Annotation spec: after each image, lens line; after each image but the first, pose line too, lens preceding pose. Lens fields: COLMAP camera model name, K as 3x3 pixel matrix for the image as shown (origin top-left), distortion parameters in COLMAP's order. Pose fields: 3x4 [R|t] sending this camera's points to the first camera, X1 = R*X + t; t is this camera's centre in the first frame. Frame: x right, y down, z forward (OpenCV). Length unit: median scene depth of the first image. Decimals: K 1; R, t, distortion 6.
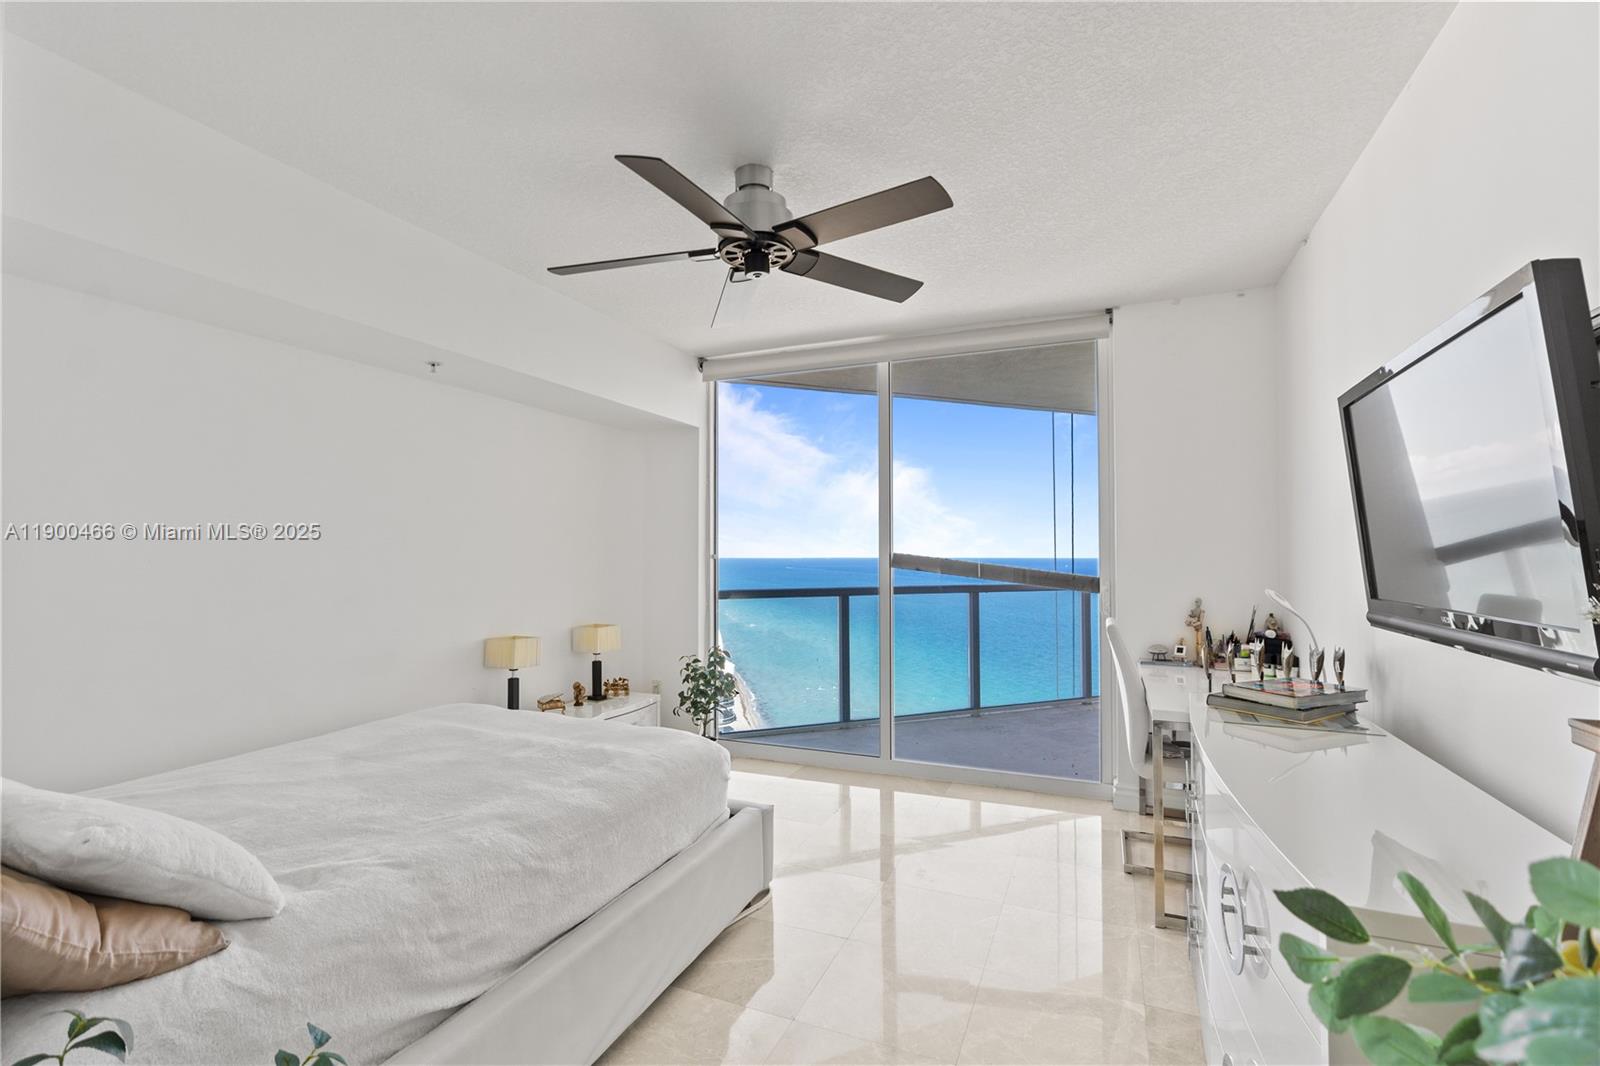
lens RADIAL K [[707.2, 0, 798.2], [0, 707.2, 537.1], [0, 0, 1]] dist [-0.013553, 0.005857]
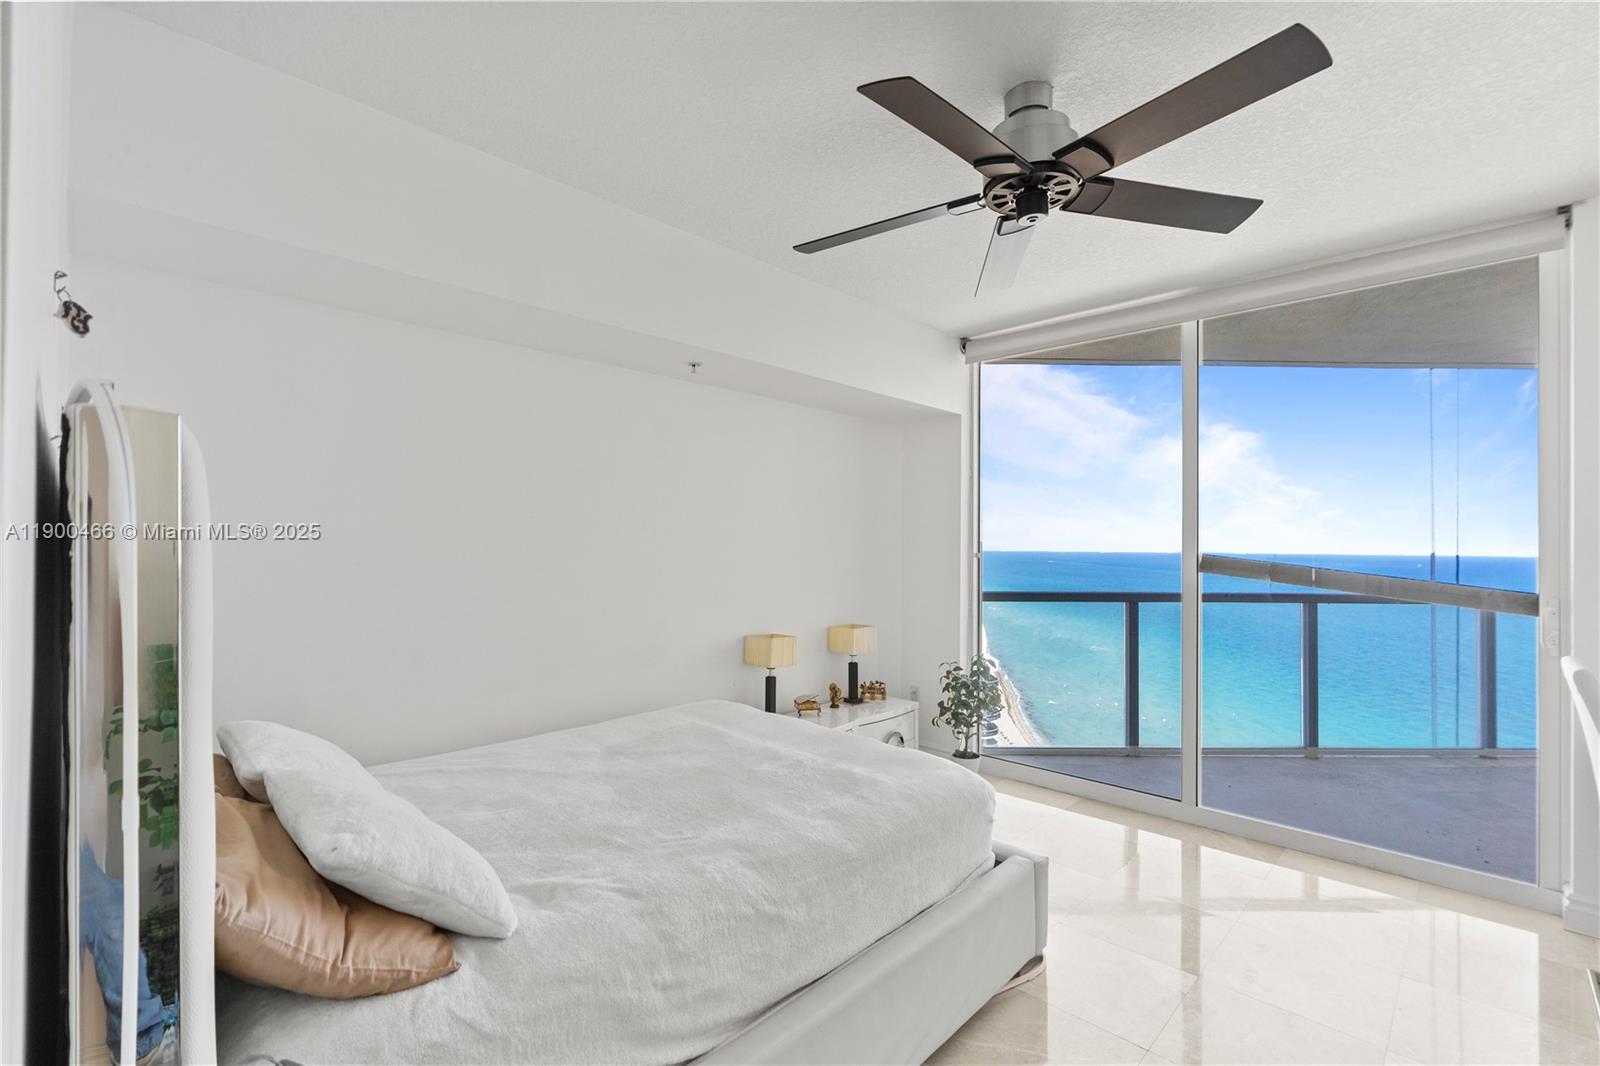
lens RADIAL K [[707.2, 0, 799.6], [0, 707.2, 539.3], [0, 0, 1]] dist [-0.013553, 0.005857]
pose [[0.933818, 0.004884, -0.357715, -0.012270], [-0.000259, 0.999916, 0.012975, -0.007976], [0.357748, -0.012024, 0.933741, 0.105788]]
